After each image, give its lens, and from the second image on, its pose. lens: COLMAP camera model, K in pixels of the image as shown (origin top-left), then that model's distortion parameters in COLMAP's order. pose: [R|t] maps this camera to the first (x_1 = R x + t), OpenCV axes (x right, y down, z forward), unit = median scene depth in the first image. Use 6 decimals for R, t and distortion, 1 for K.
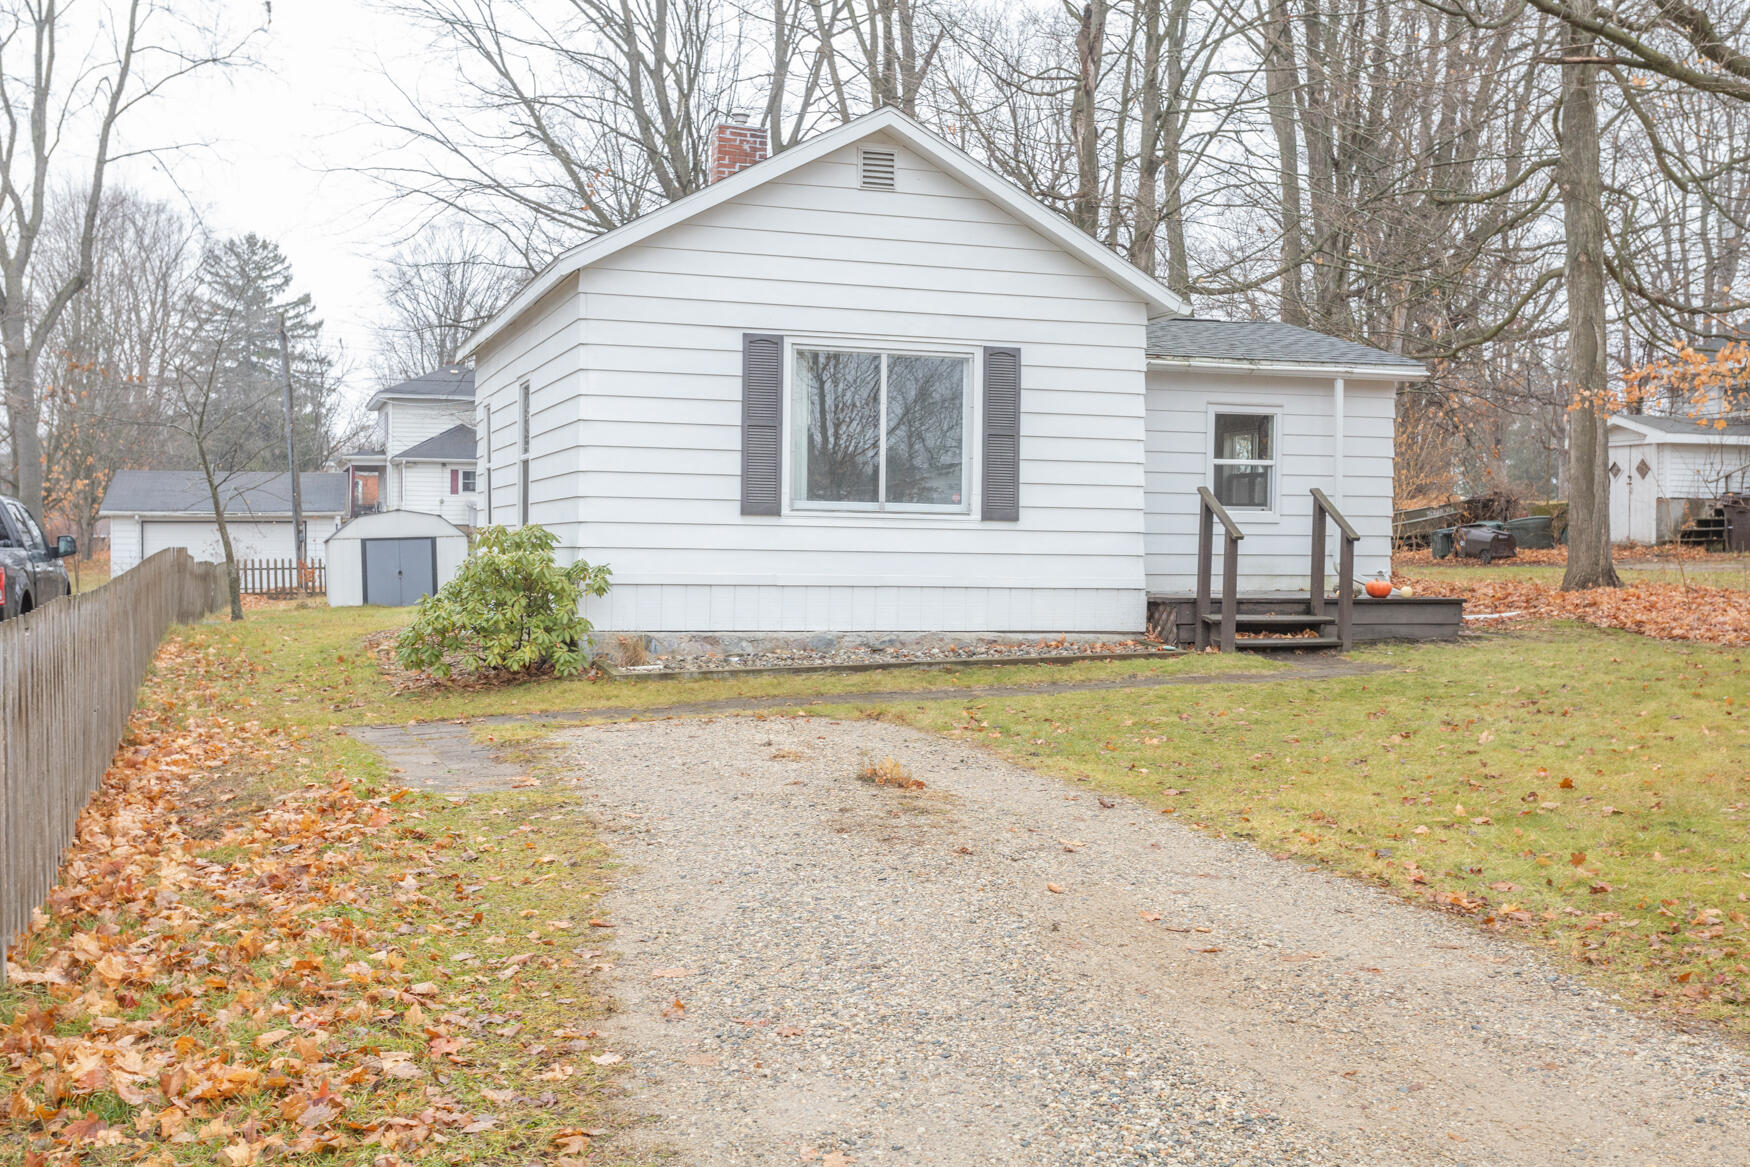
lens RADIAL K [[1956.8, 0, 875.0], [0, 1956.8, 583.5], [0, 0, 1]] dist [0.000717, -0.027034]
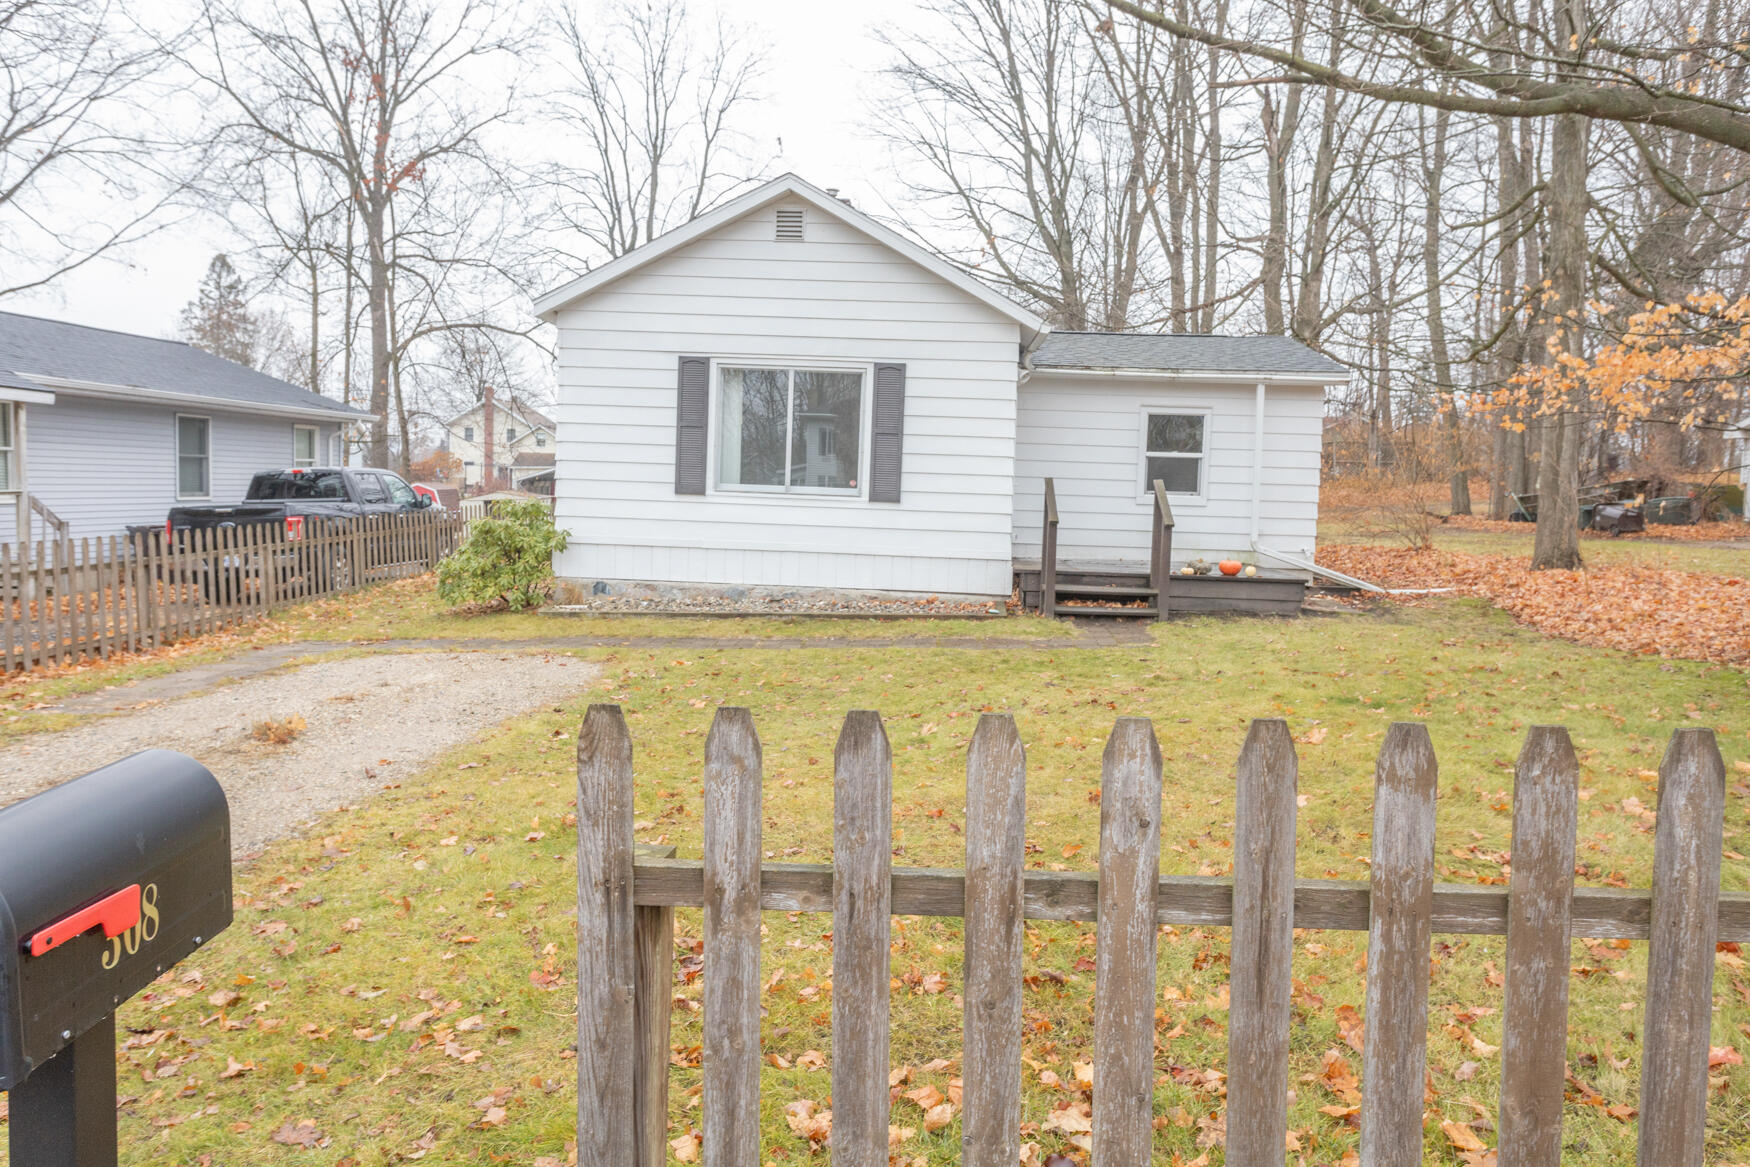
lens RADIAL K [[1293.2, 0, 875.0], [0, 1293.2, 583.5], [0, 0, 1]] dist [-0.002262, 0.000939]
pose [[0.927207, 0.047975, -0.371464, 0.369022], [-0.028361, 0.997908, 0.058090, -0.027960], [0.373474, -0.043327, 0.926628, 0.224260]]
